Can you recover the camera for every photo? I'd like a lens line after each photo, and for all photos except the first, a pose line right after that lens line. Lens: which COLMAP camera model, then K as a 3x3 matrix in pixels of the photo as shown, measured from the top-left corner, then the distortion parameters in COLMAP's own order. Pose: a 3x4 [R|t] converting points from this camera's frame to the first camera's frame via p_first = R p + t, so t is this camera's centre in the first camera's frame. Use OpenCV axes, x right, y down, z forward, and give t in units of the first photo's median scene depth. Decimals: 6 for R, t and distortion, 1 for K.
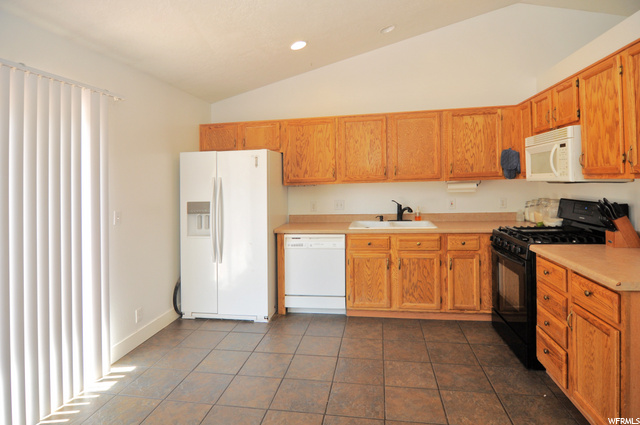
lens RADIAL K [[357.1, 0, 318.4], [0, 357.1, 185.1], [0, 0, 1]] dist [-0.002360, -0.001669]
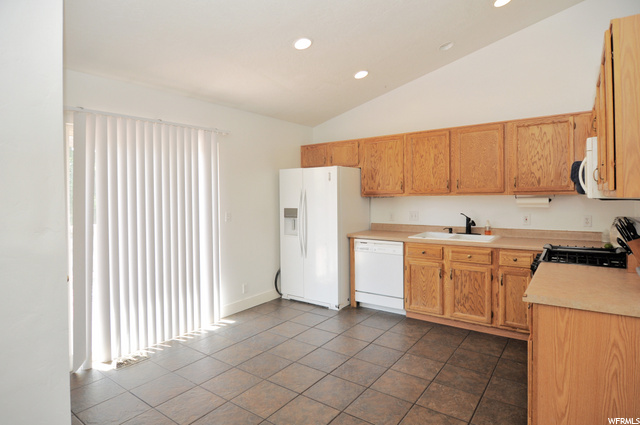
lens RADIAL K [[360.0, 0, 318.3], [0, 360.0, 208.8], [0, 0, 1]] dist [0.000425, -0.000258]
pose [[0.893223, 0.033452, -0.448368, 0.331991], [-0.015744, 0.998944, 0.043165, -0.008423], [0.449339, -0.031497, 0.892806, -0.101443]]
